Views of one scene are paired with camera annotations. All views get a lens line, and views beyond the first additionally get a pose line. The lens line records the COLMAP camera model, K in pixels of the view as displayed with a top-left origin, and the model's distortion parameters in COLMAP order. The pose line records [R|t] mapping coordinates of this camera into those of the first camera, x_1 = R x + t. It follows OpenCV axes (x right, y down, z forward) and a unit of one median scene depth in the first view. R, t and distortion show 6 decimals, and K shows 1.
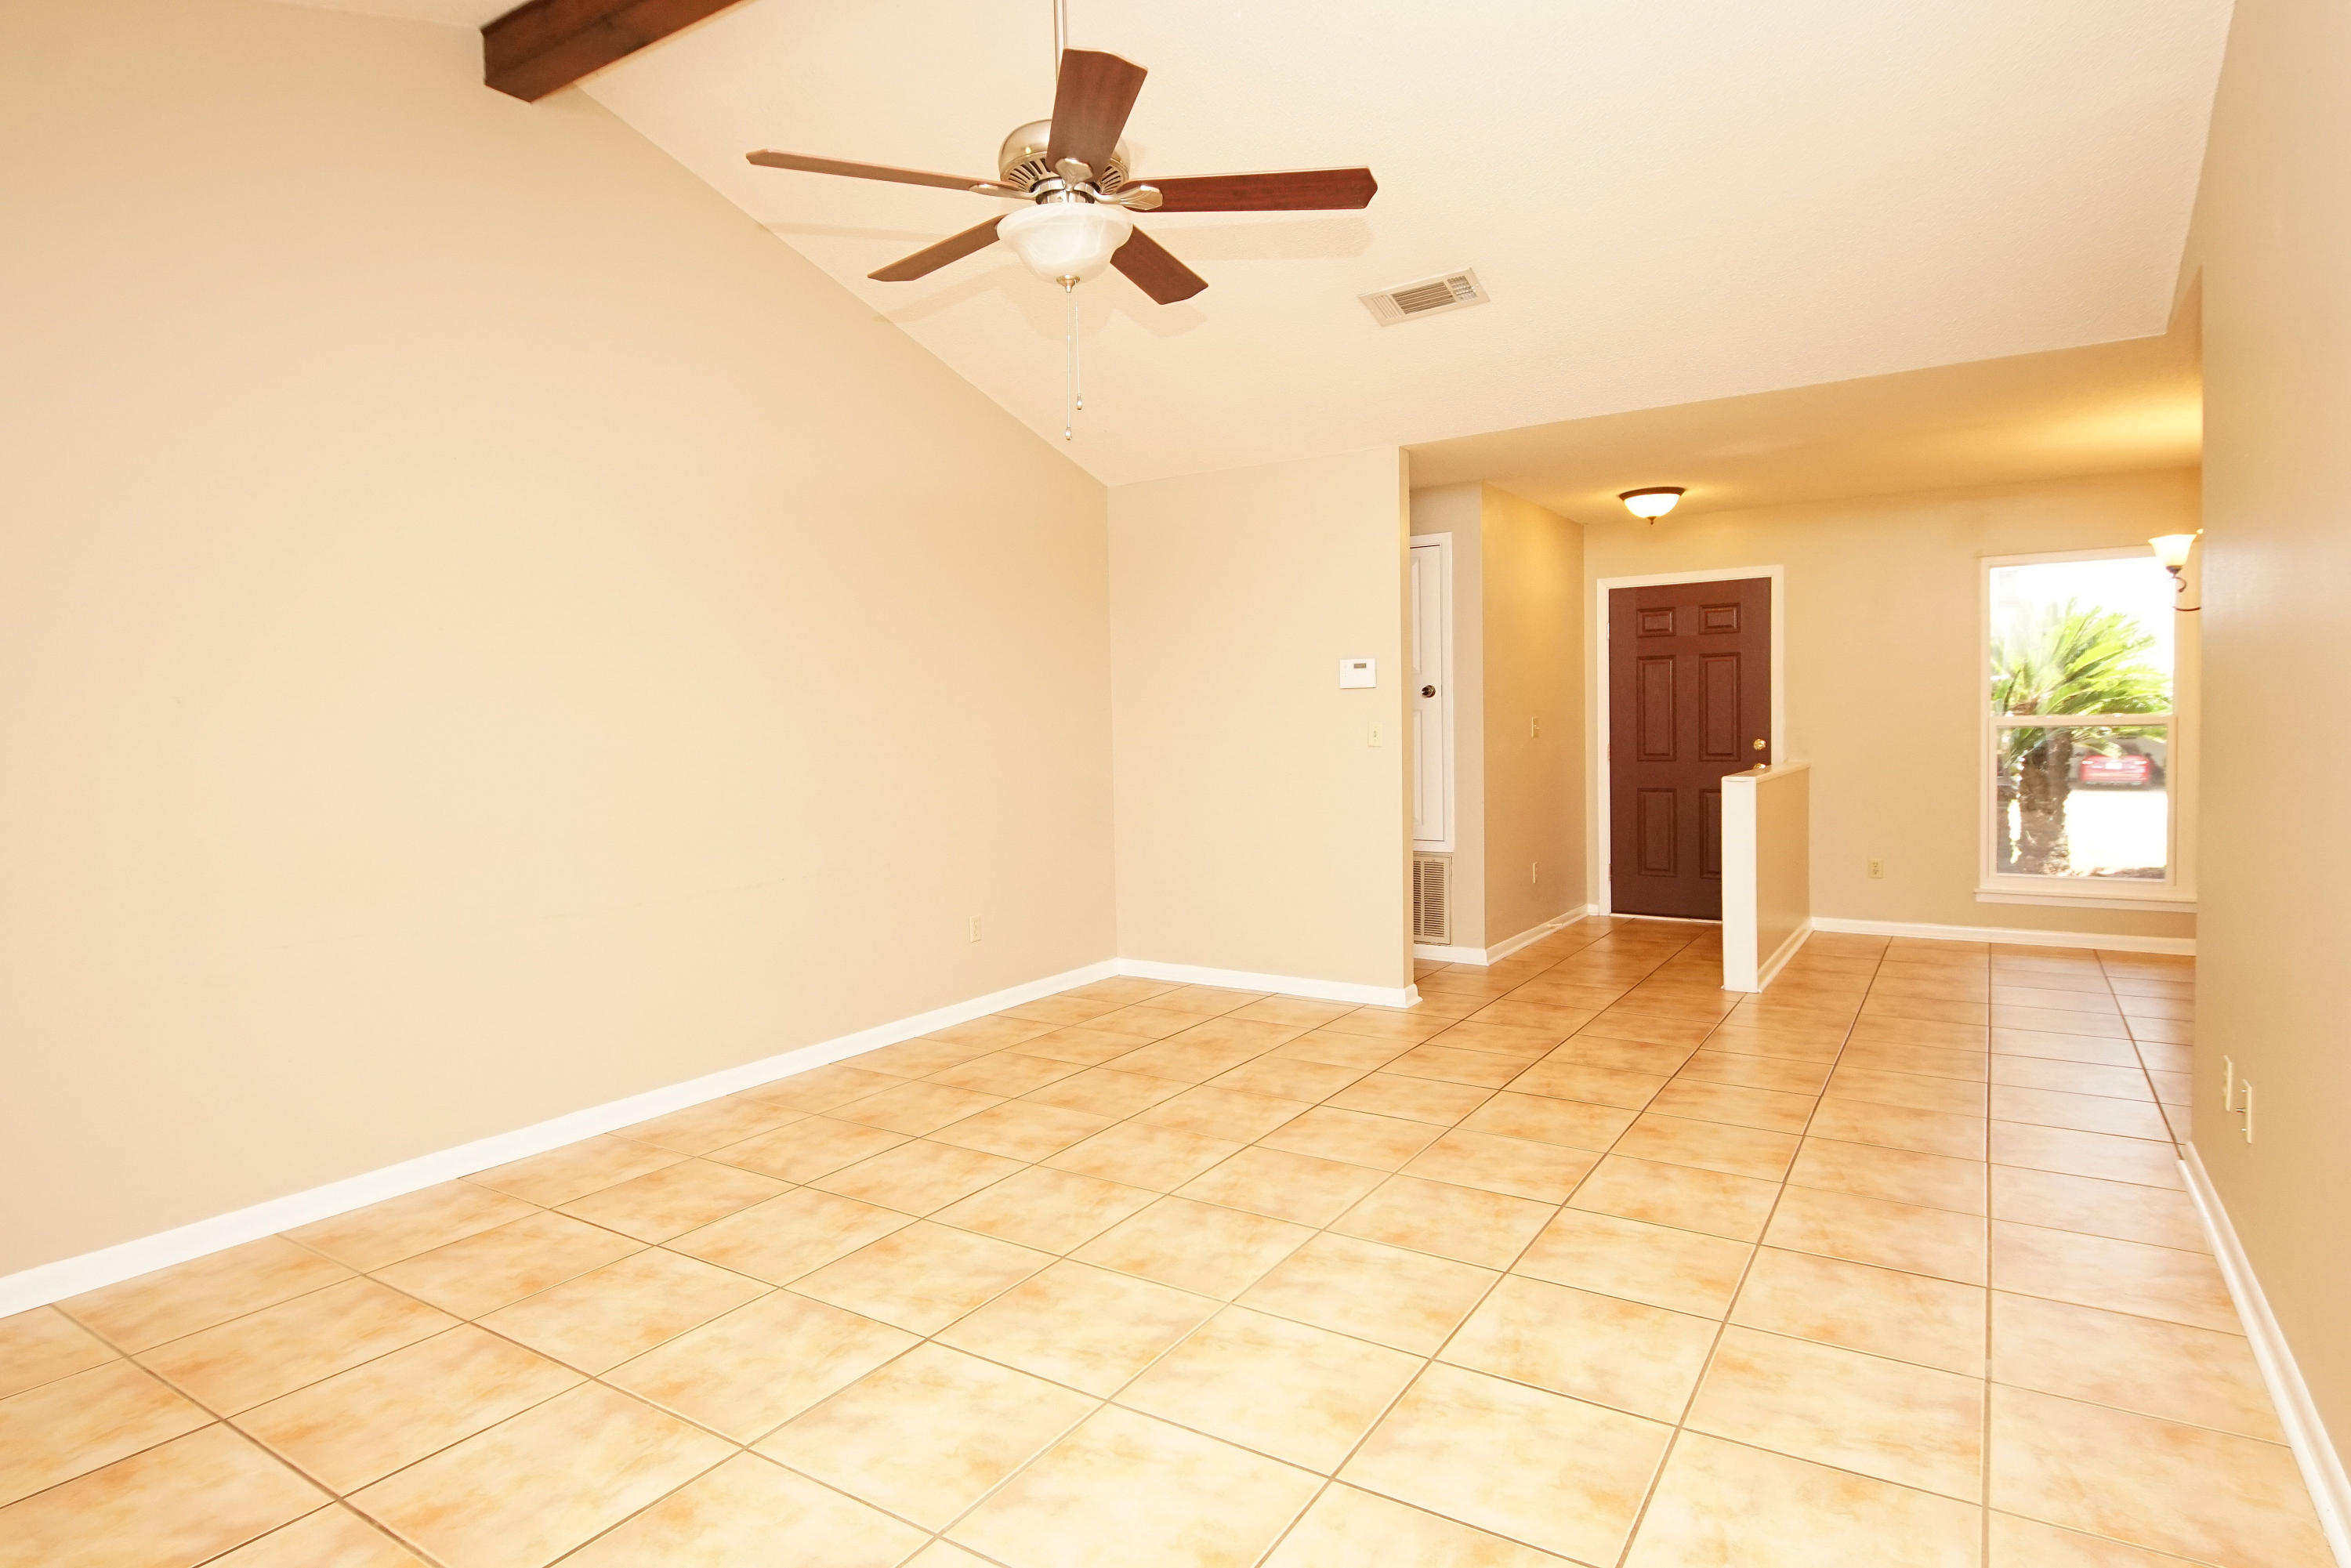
lens RADIAL K [[1256.7, 0, 1157.8], [0, 1256.7, 770.2], [0, 0, 1]] dist [0.042833, -0.039366]
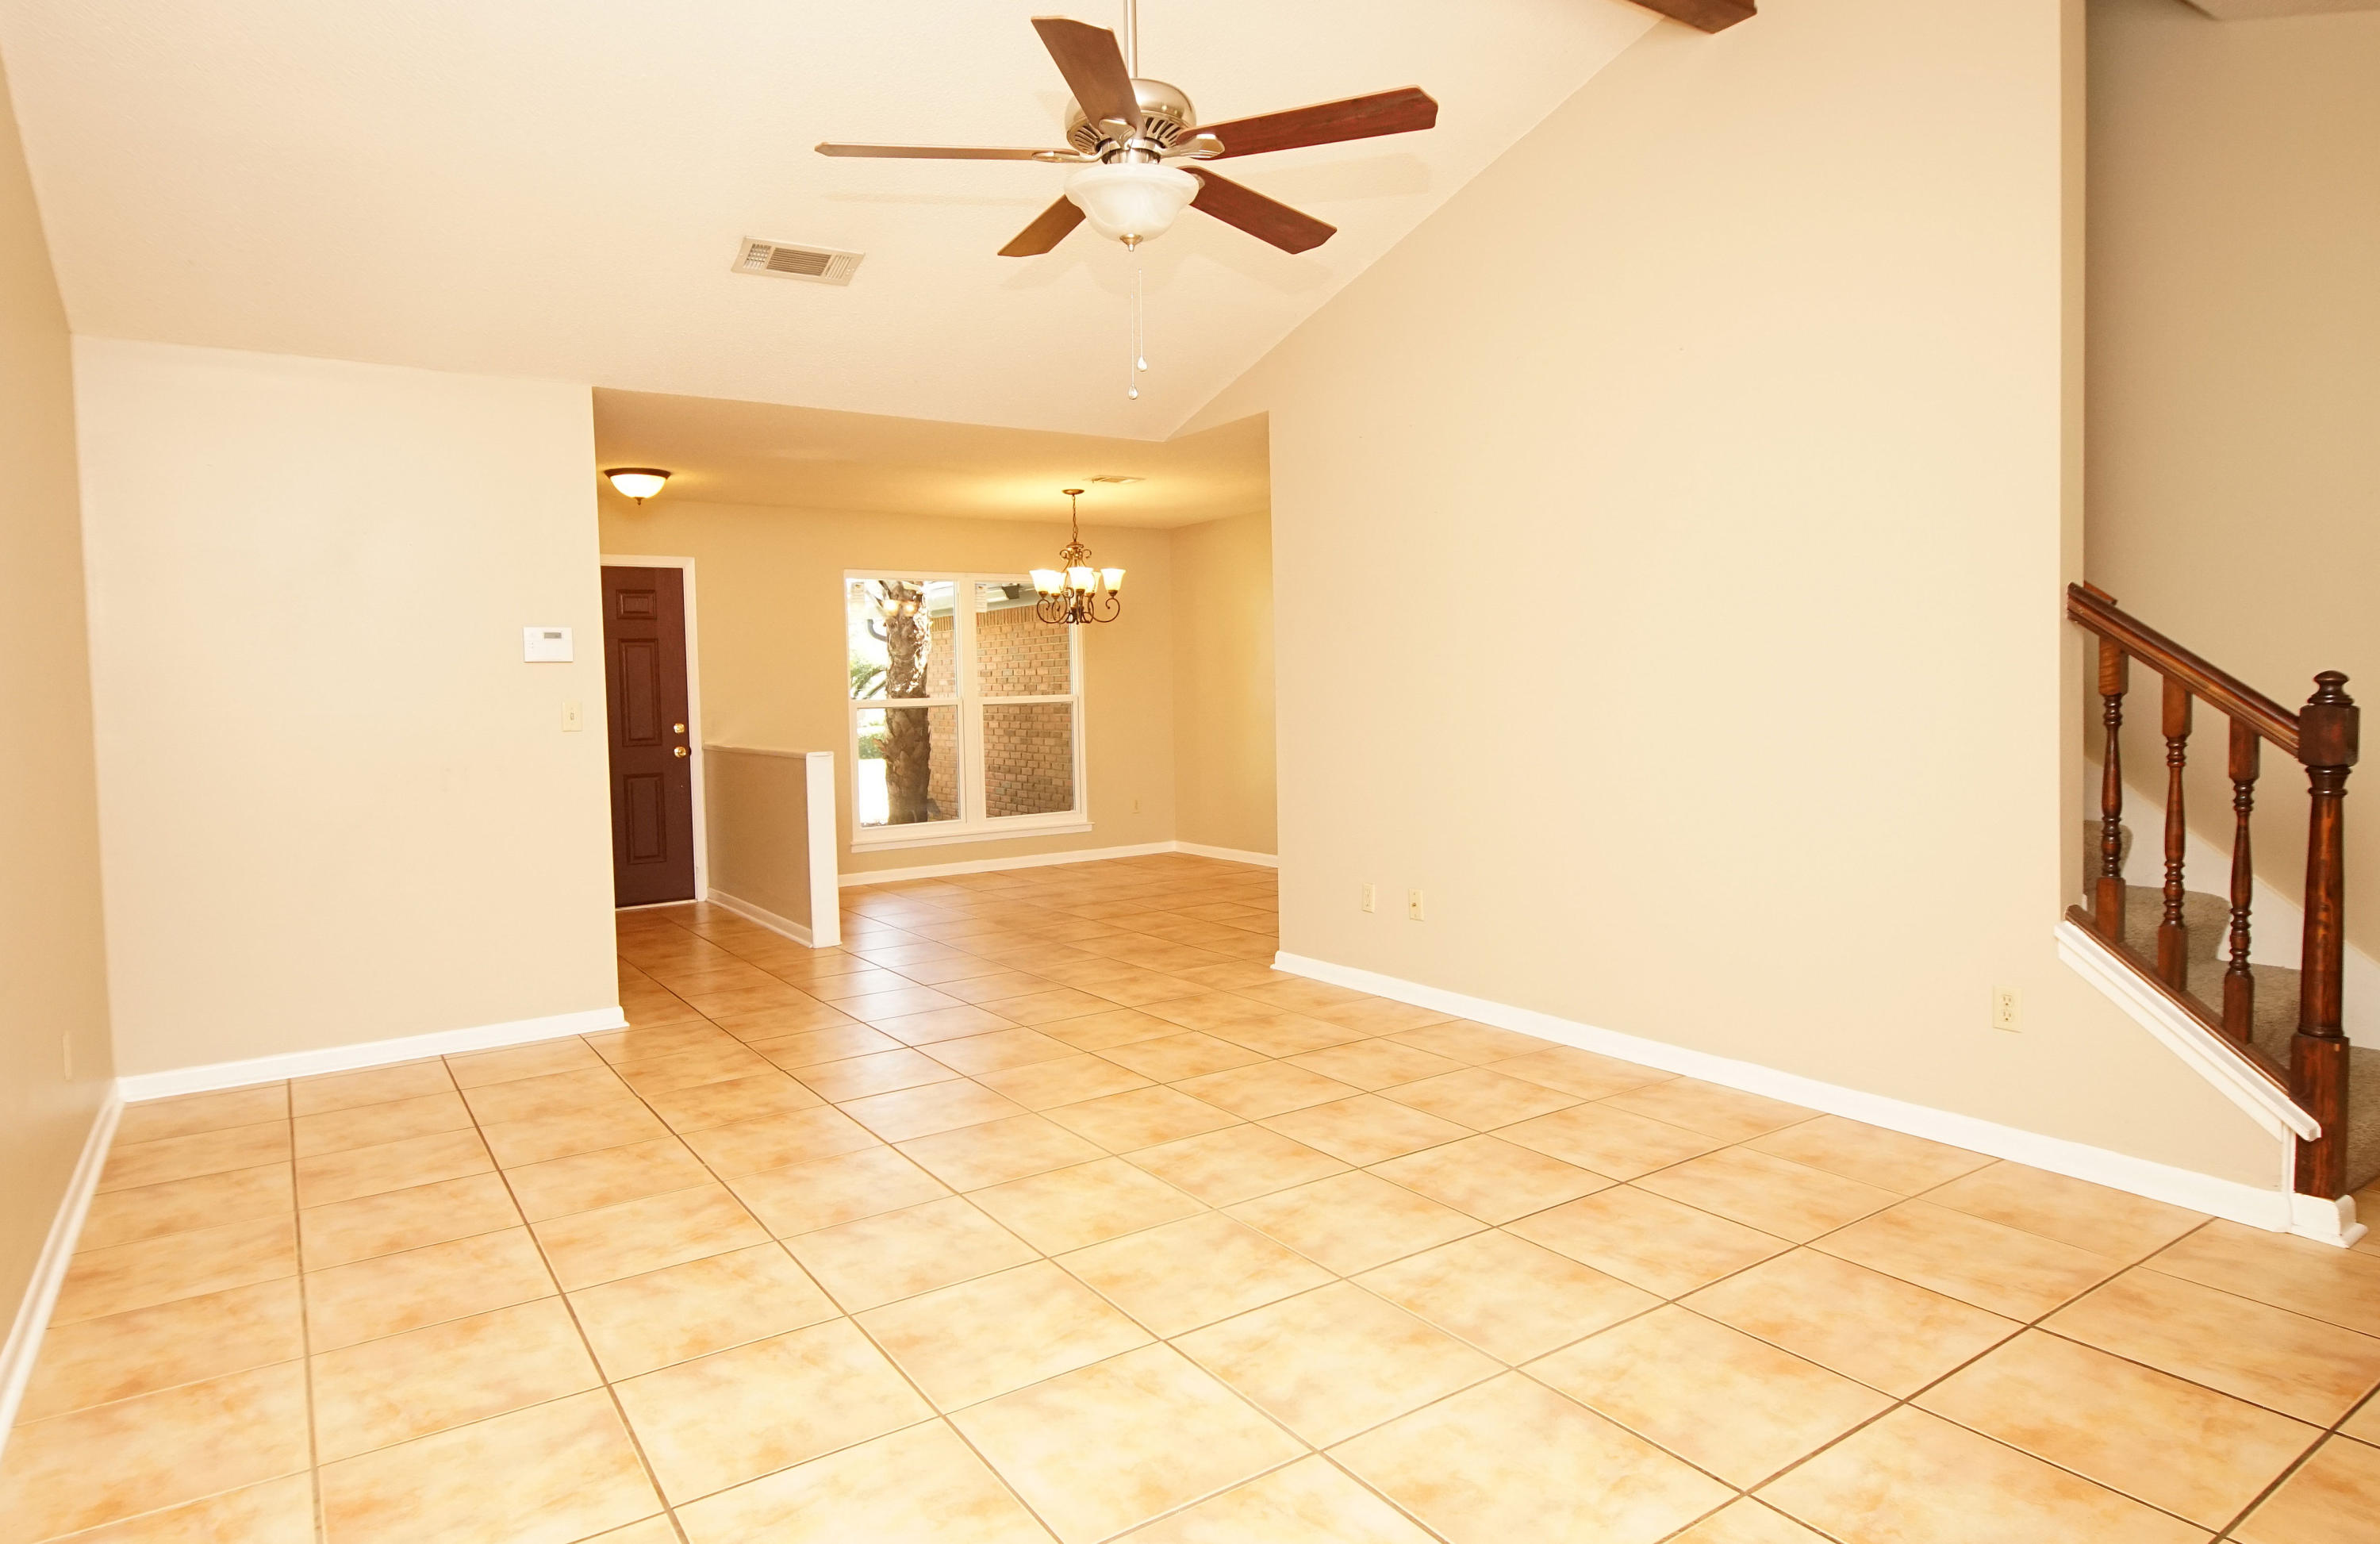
lens RADIAL K [[1340.1, 0, 1140.7], [0, 1340.1, 734.0], [0, 0, 1]] dist [0.042677, -0.034971]
pose [[0.406256, -0.024123, 0.913441, -0.796263], [0.052191, 0.998632, 0.003161, 0.001083], [-0.912268, 0.046389, 0.406959, 0.435802]]
